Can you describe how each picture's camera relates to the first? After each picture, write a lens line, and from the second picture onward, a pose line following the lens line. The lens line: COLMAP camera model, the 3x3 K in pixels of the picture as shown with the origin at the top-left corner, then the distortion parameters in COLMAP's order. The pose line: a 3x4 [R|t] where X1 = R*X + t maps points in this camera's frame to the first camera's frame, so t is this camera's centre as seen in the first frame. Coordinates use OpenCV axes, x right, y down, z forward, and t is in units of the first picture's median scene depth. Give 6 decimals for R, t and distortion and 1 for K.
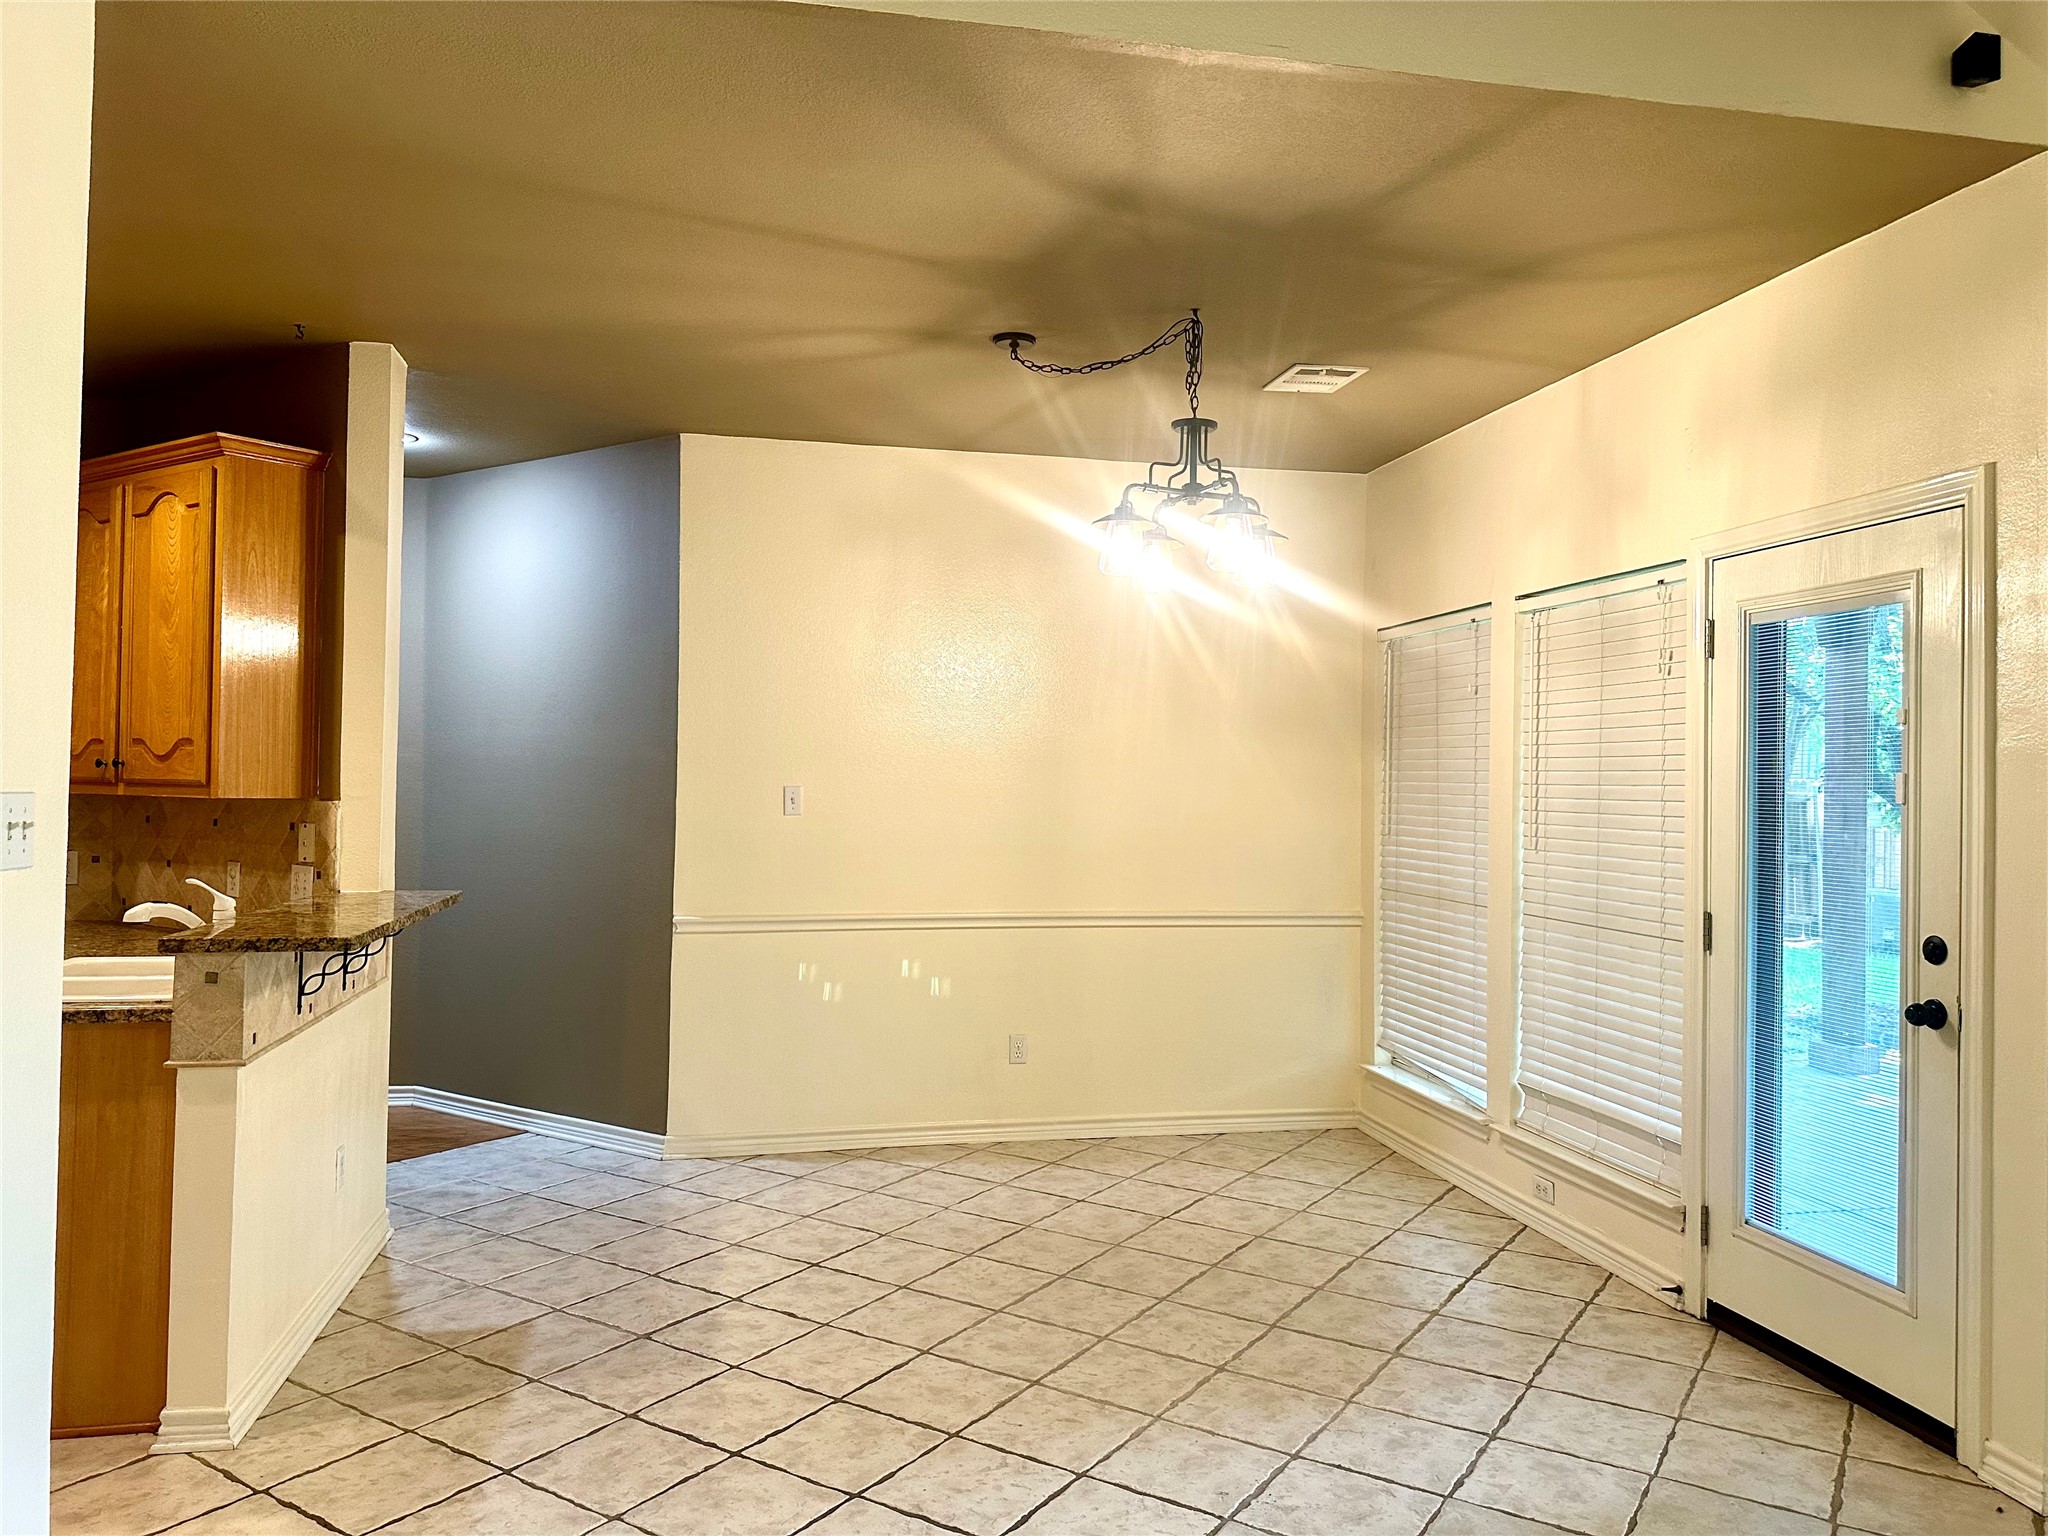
lens RADIAL K [[1455.6, 0, 1022.1], [0, 1455.6, 774.4], [0, 0, 1]] dist [0.039764, -0.034437]
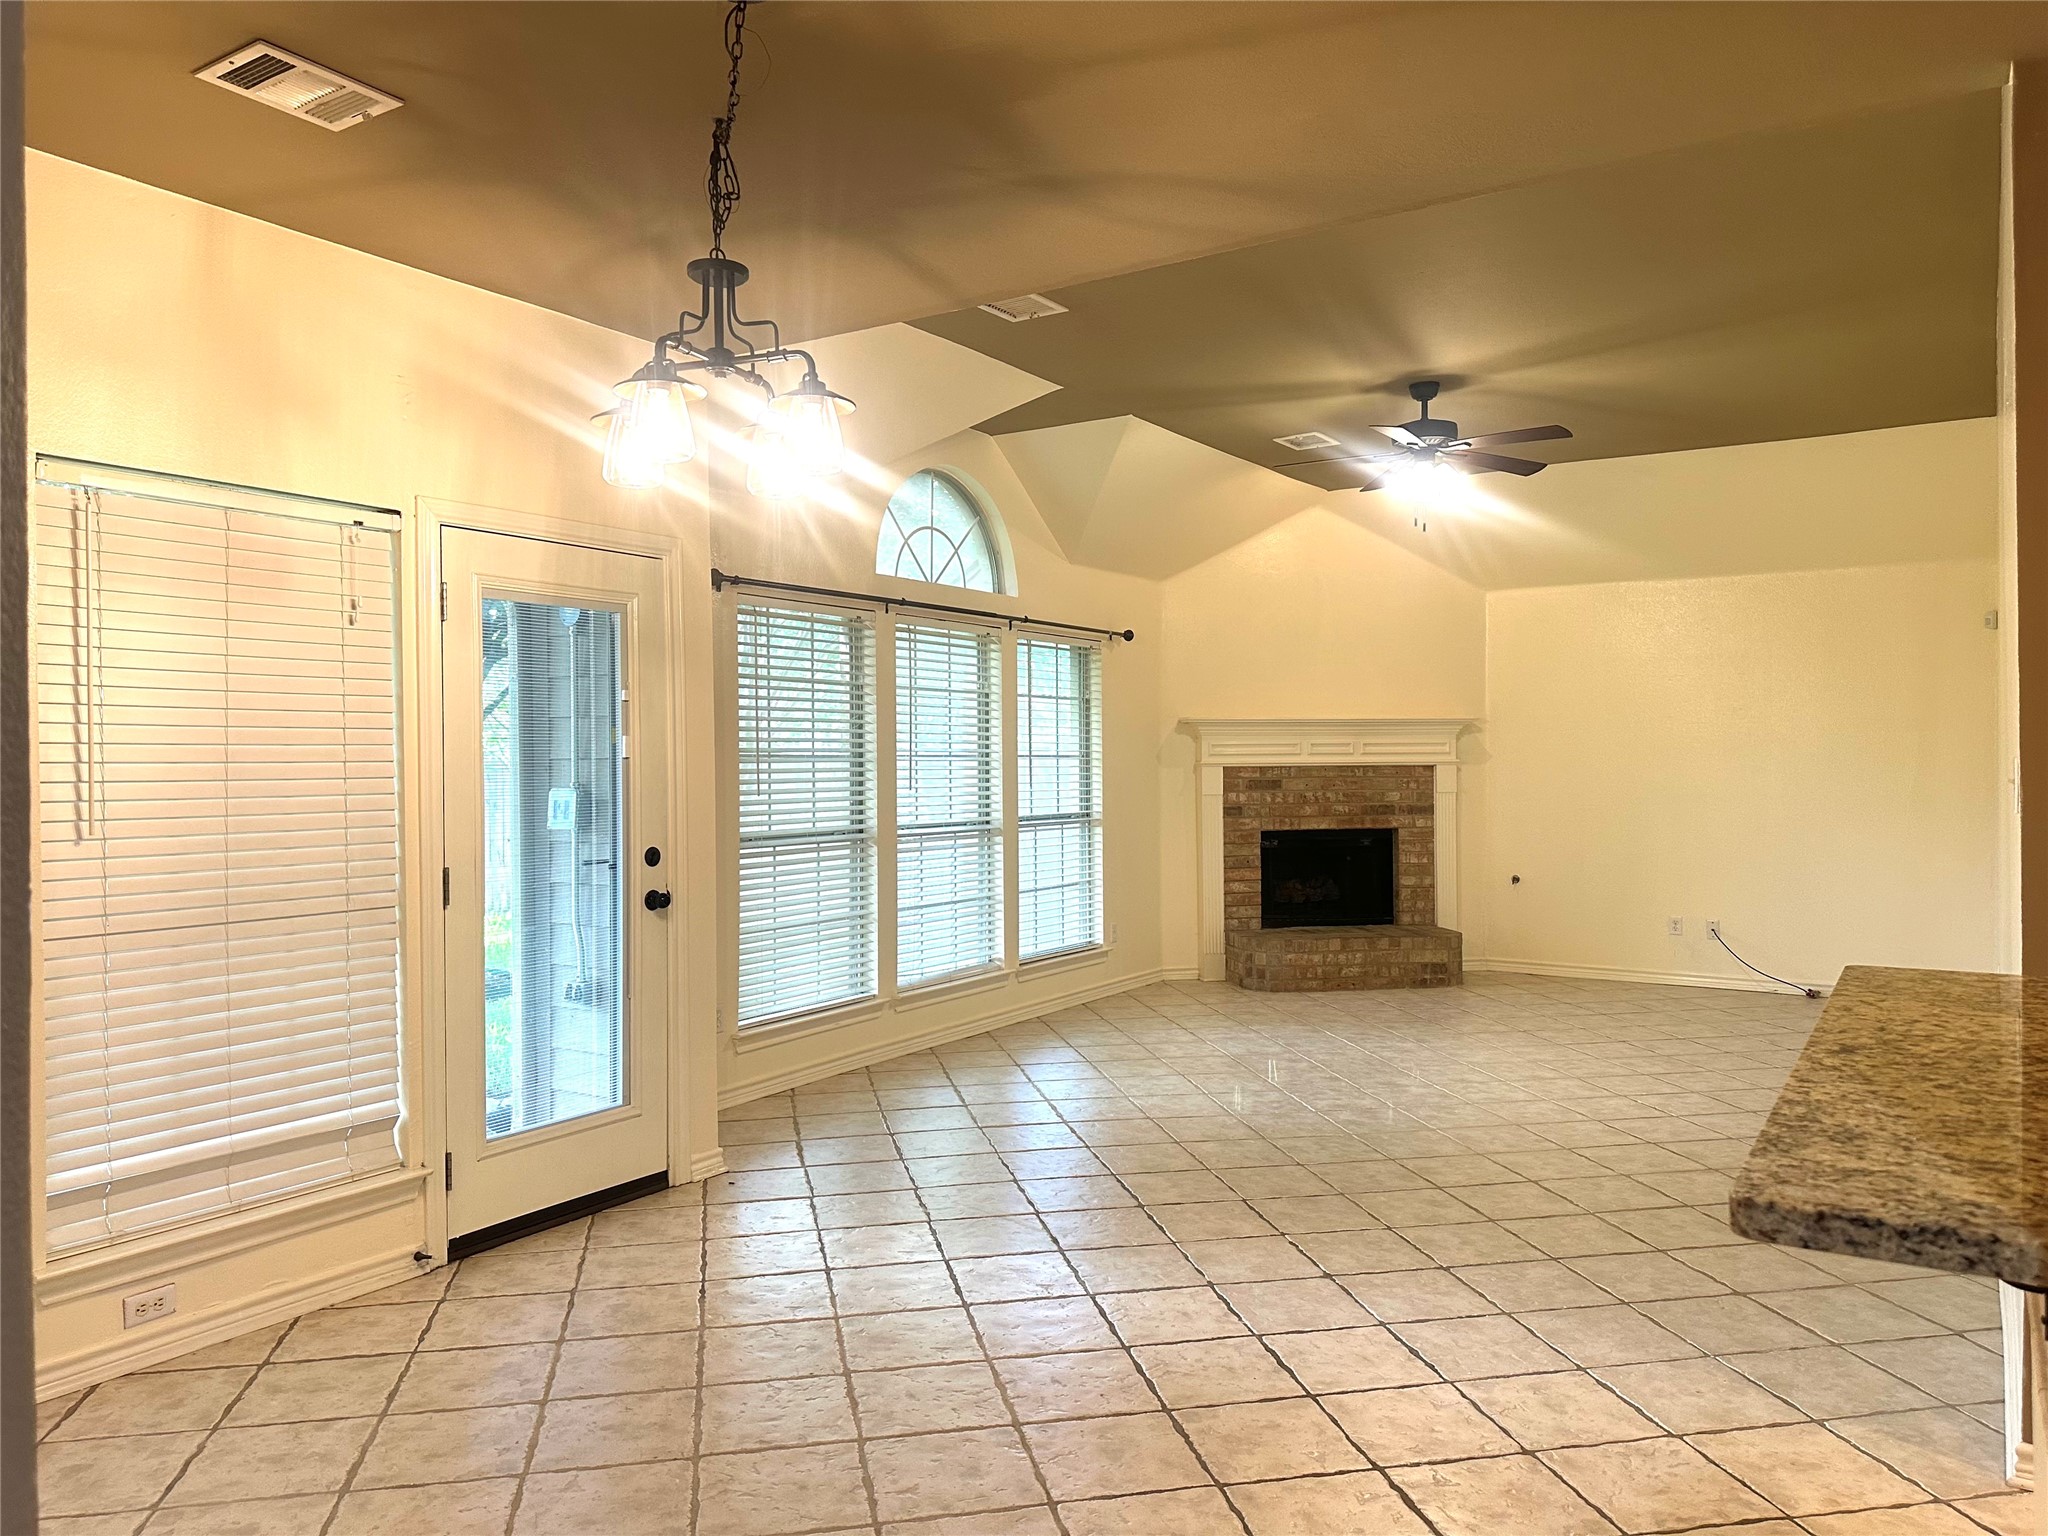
lens RADIAL K [[1455.6, 0, 1034.5], [0, 1455.6, 767.9], [0, 0, 1]] dist [0.039764, -0.034437]
pose [[-0.715745, -0.014115, 0.698219, -0.545314], [-0.007515, 0.999894, 0.012510, 0.008102], [-0.698321, 0.003707, -0.715775, 1.451242]]
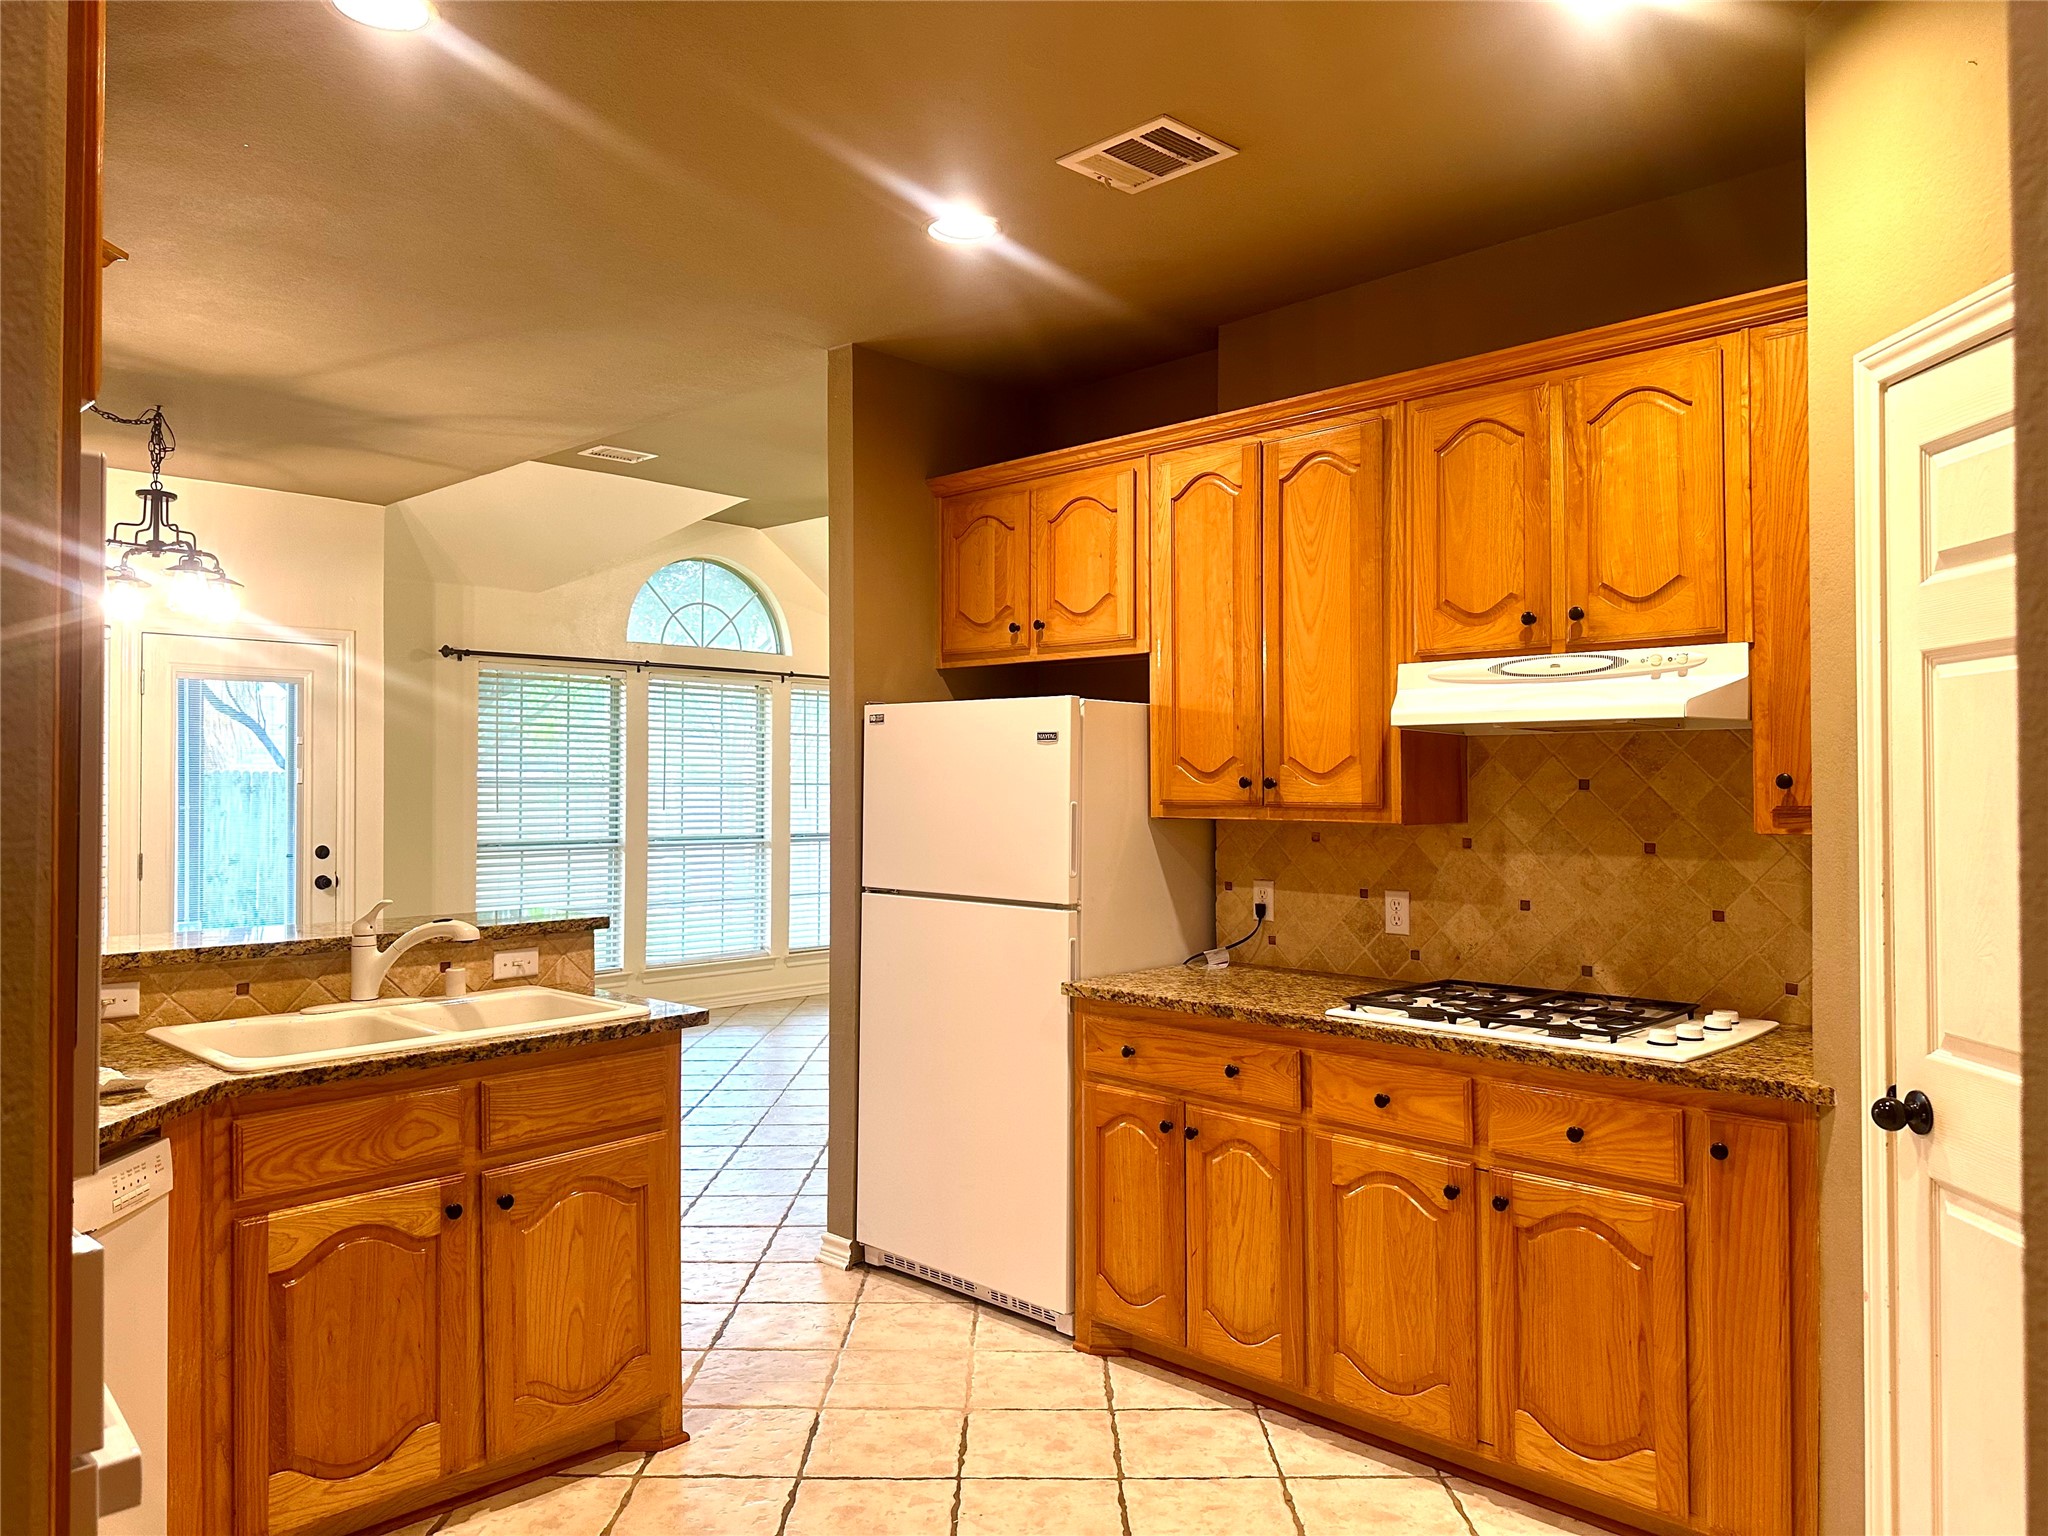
lens RADIAL K [[1455.6, 0, 1004.8], [0, 1455.6, 765.3], [0, 0, 1]] dist [0.039764, -0.034437]
pose [[-0.550036, -0.003577, 0.835133, -1.385357], [-0.013038, 0.999906, -0.004304, -0.008290], [-0.835039, -0.013256, -0.550031, 1.098786]]
